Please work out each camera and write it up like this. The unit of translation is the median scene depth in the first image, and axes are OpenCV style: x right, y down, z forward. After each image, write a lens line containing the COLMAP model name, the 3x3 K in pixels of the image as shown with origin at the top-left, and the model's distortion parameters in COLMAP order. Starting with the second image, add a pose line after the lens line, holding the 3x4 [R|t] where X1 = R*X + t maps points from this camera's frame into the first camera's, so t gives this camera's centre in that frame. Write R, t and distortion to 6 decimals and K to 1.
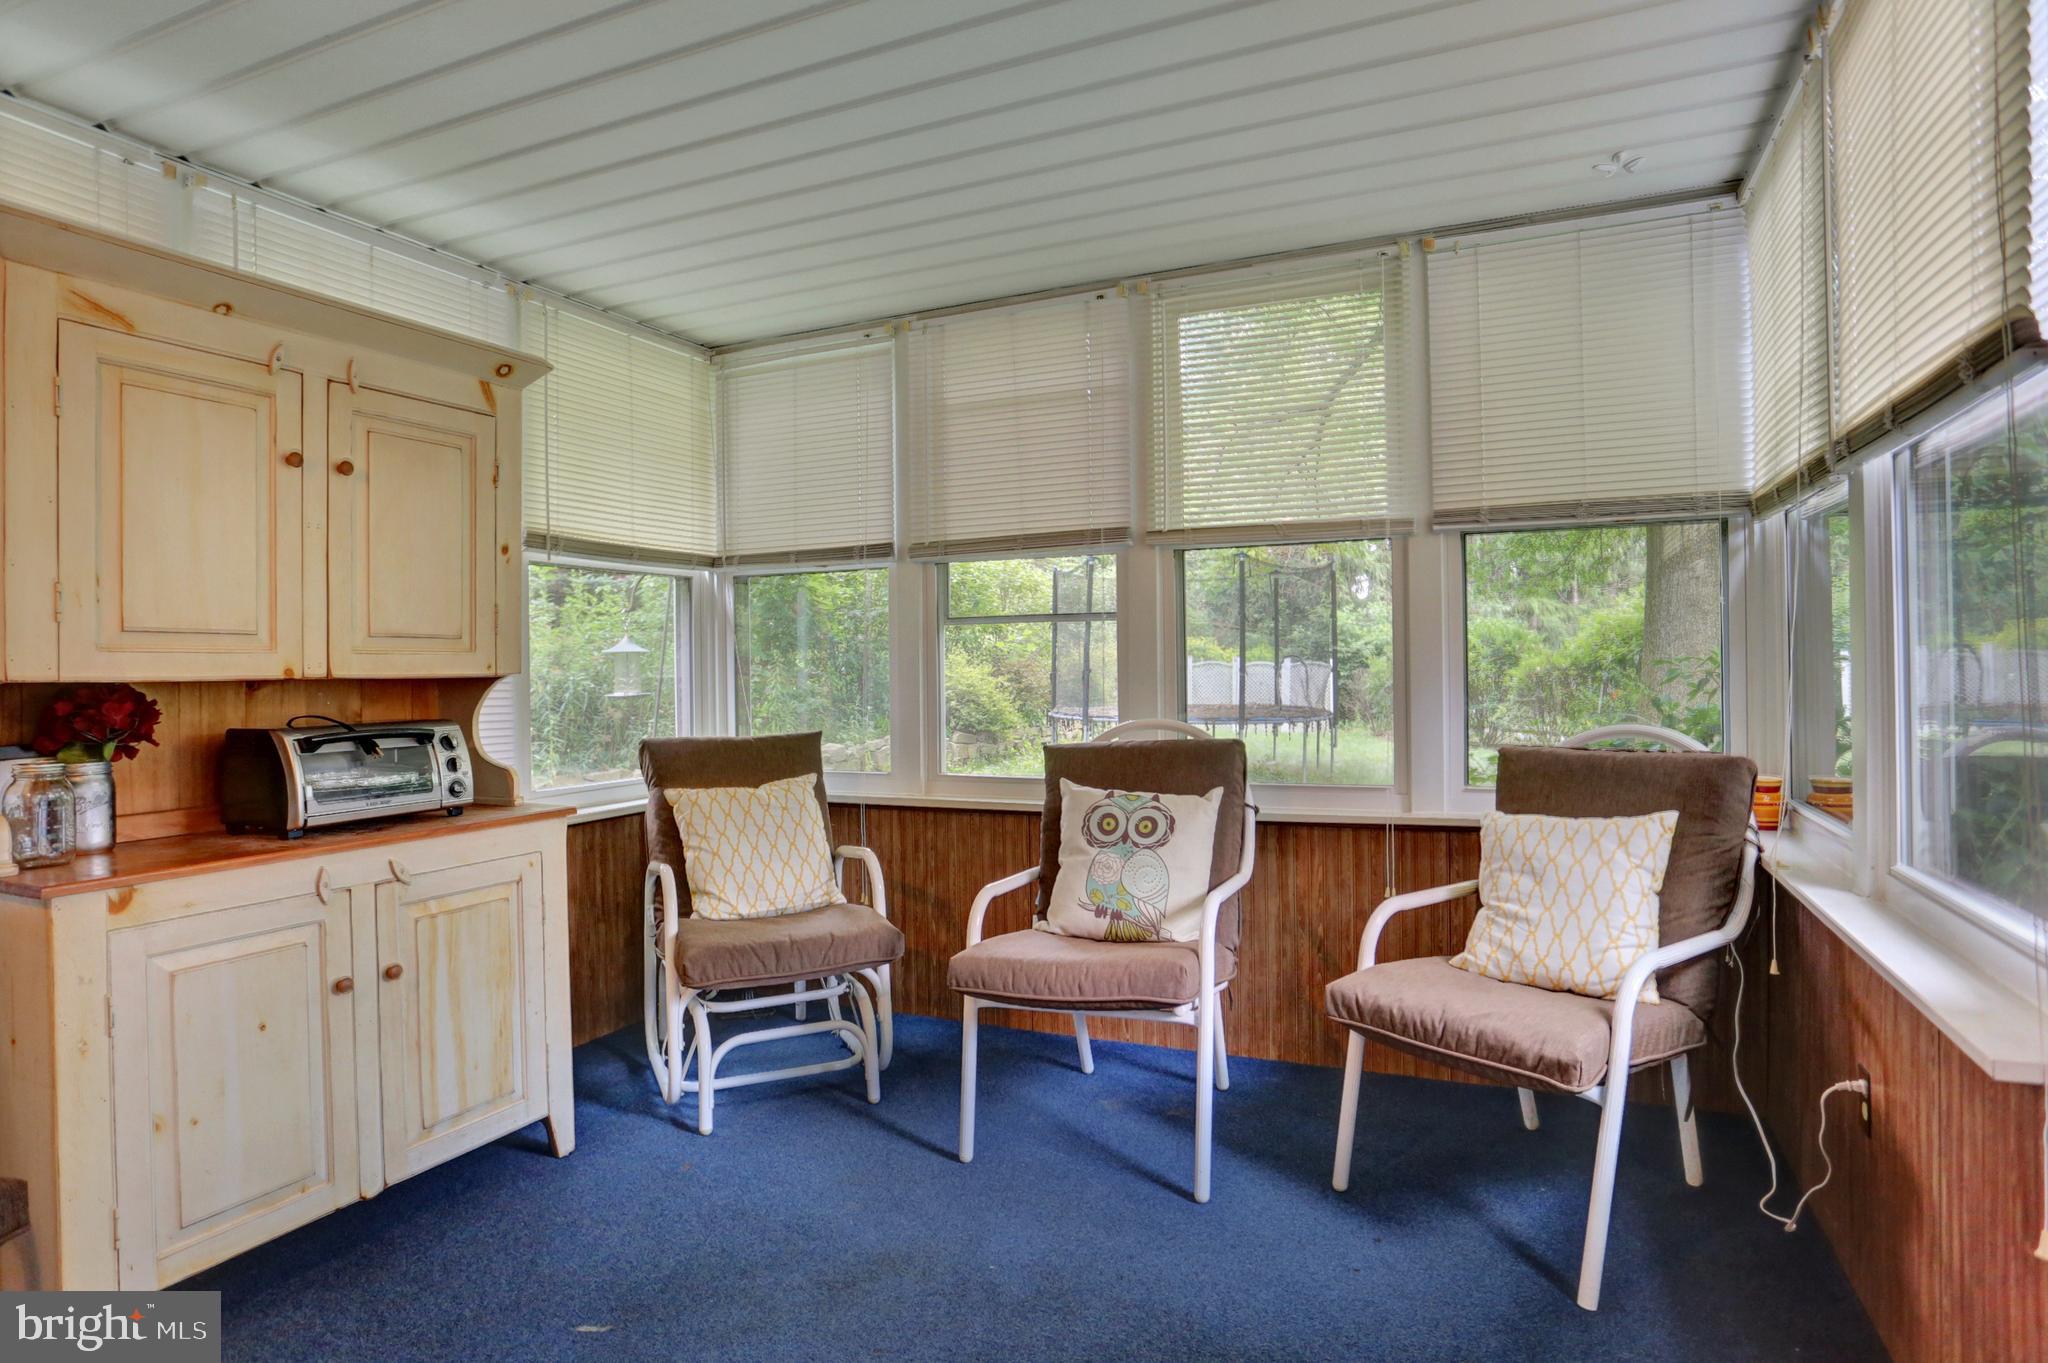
lens RADIAL K [[1119.5, 0, 1021.3], [0, 1119.5, 664.1], [0, 0, 1]] dist [-0.081330, 0.043063]
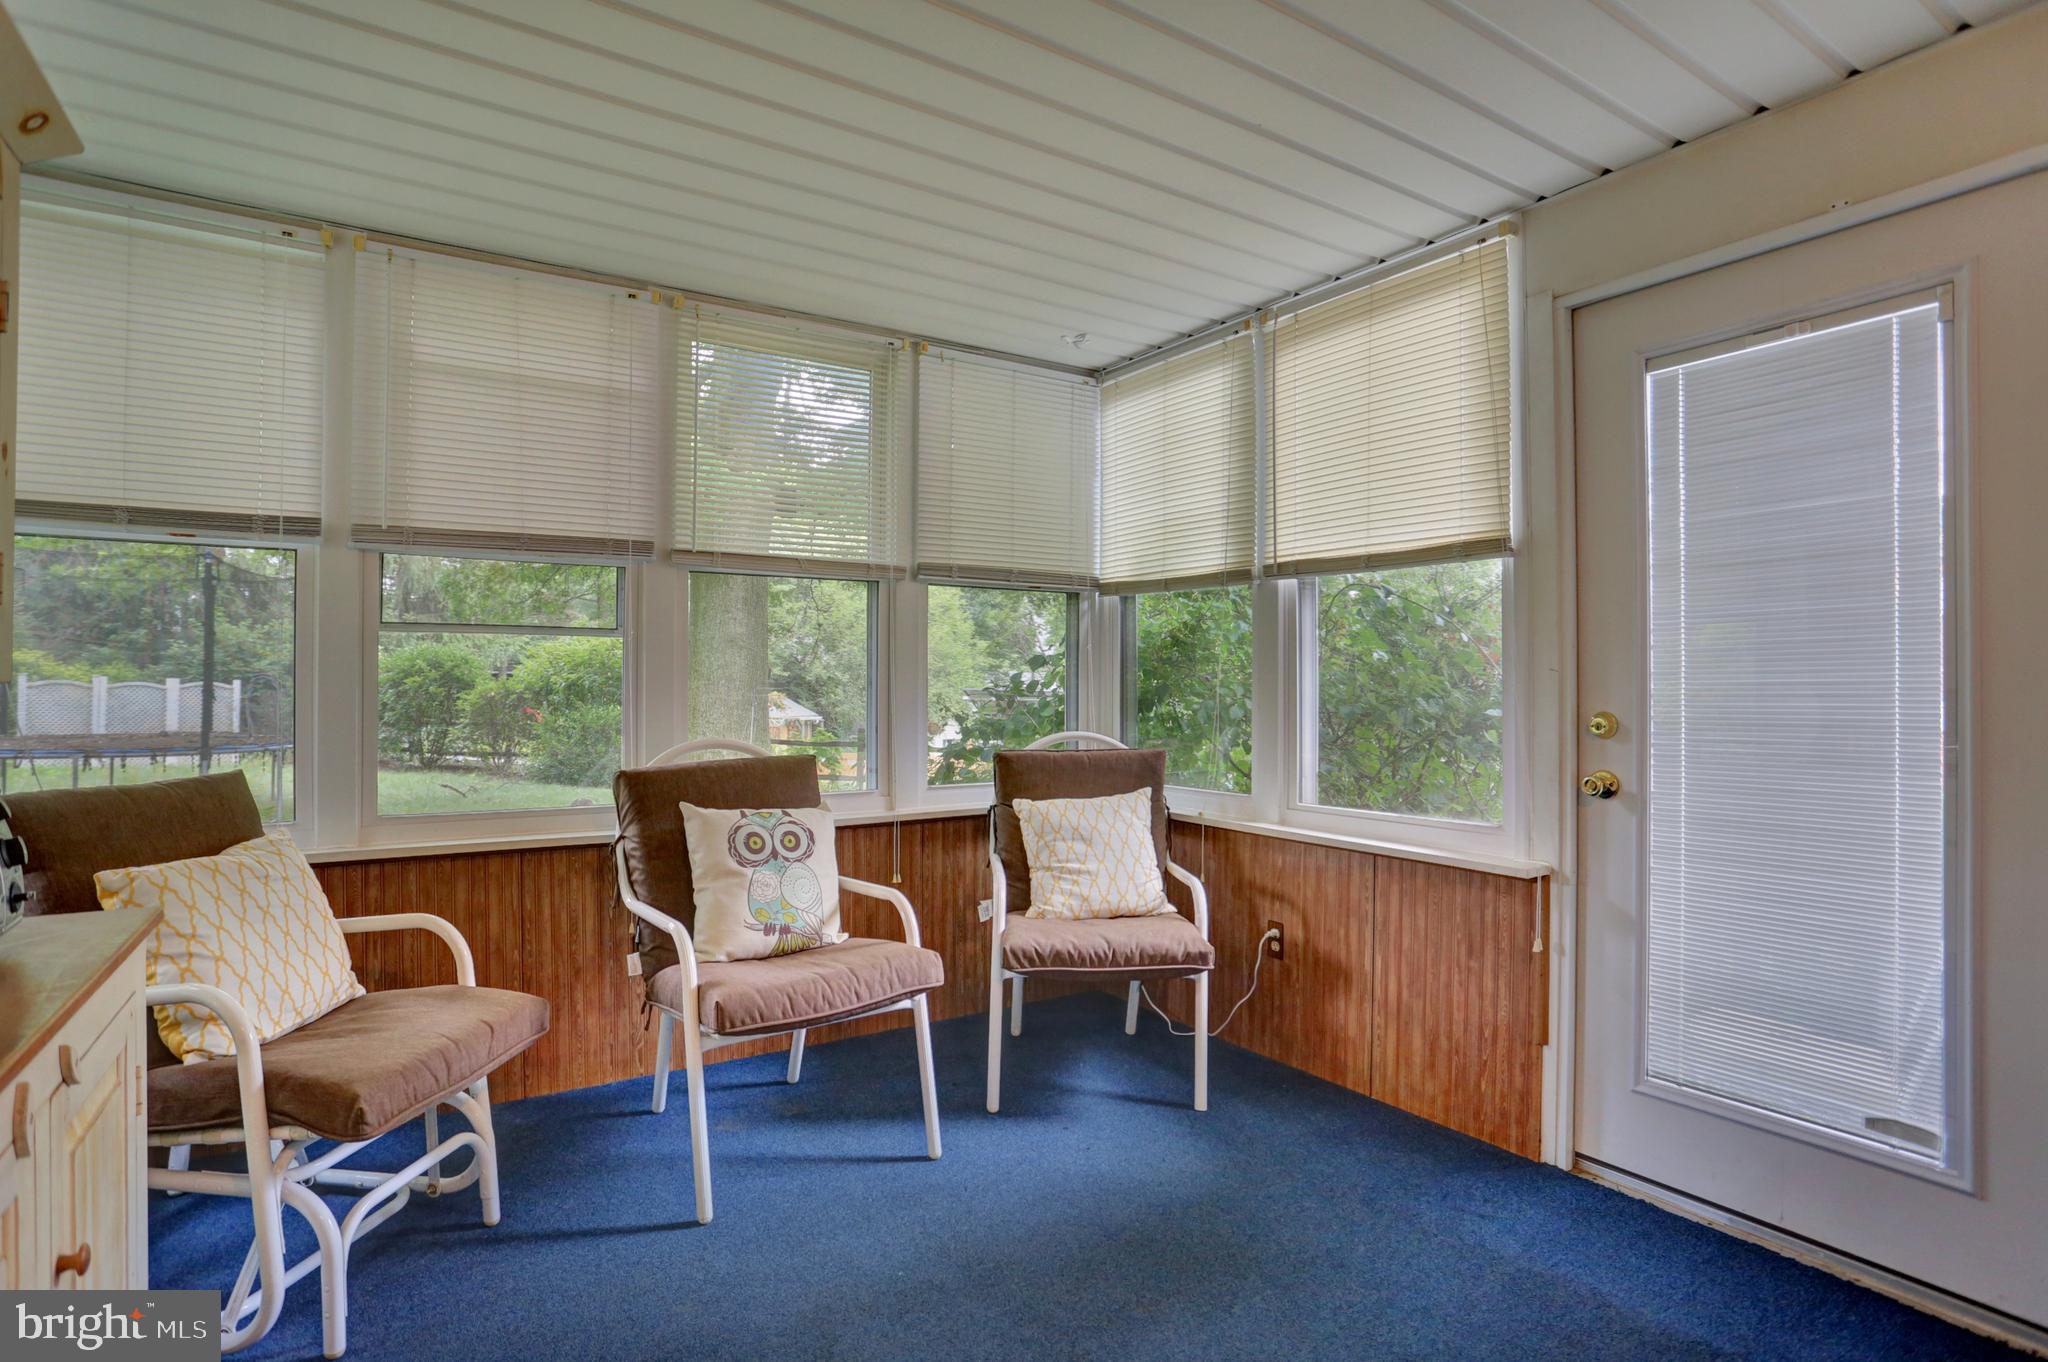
lens RADIAL K [[1037.7, 0, 1022.4], [0, 1037.7, 687.8], [0, 0, 1]] dist [-0.076893, 0.036106]
pose [[0.539542, 0.013695, 0.841847, -0.568984], [-0.012436, 0.999888, -0.008296, 0.008566], [-0.841867, -0.005993, 0.539652, 0.297020]]
